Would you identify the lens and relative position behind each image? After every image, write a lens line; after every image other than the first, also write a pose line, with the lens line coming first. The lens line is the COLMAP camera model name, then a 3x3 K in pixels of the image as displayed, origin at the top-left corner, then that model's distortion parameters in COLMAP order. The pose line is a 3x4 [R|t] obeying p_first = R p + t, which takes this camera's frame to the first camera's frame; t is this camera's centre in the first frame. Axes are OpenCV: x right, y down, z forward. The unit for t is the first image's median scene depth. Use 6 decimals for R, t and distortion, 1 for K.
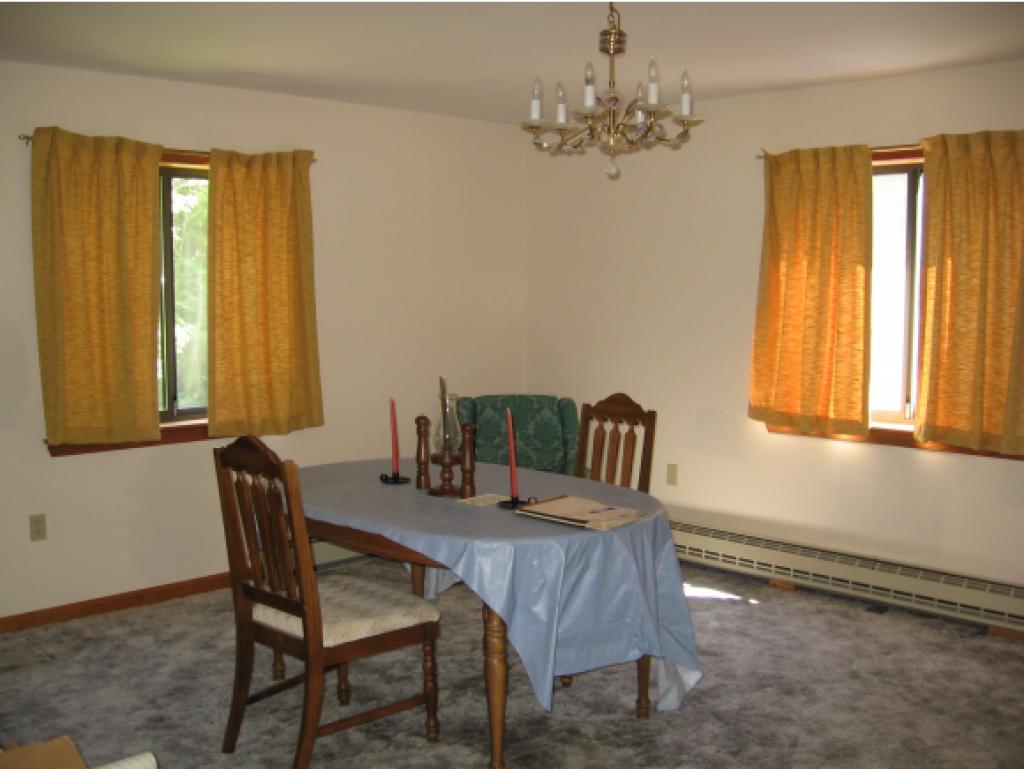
lens RADIAL K [[1056.1, 0, 511.4], [0, 1056.1, 388.1], [0, 0, 1]] dist [-0.104959, 0.000000]
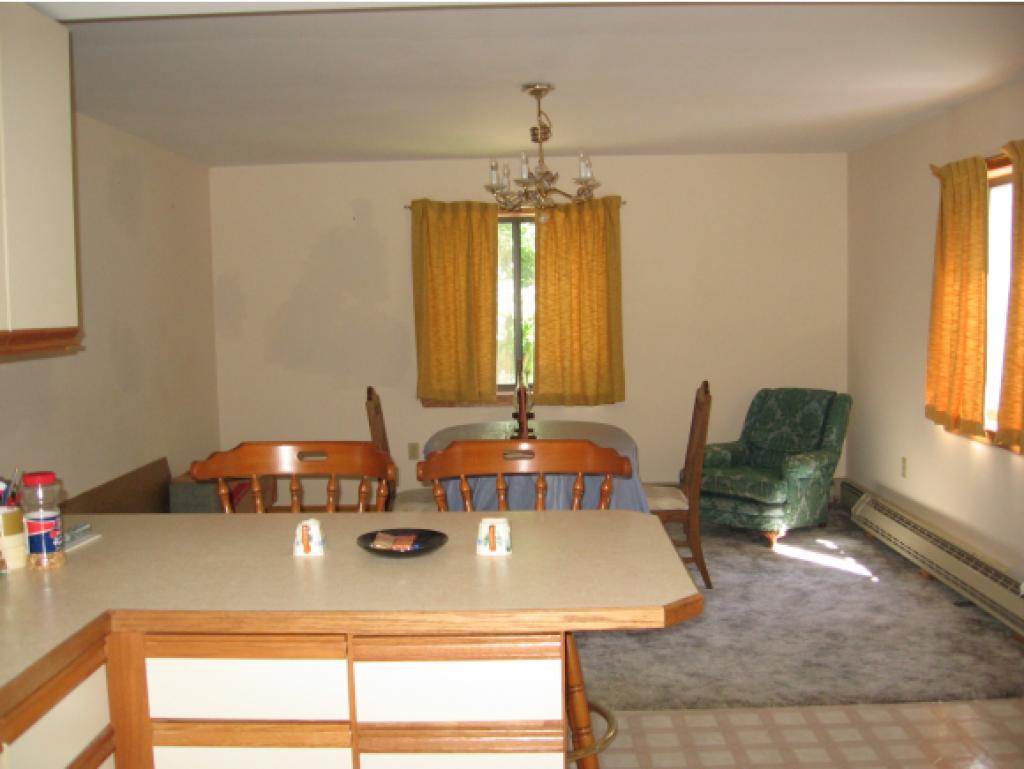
lens RADIAL K [[1056.1, 0, 515.8], [0, 1056.1, 384.3], [0, 0, 1]] dist [-0.104959, 0.000000]
pose [[0.714600, 0.044654, -0.698107, 0.698025], [-0.050434, 0.998652, 0.012252, 0.004399], [0.697713, 0.026453, 0.715889, -0.051625]]
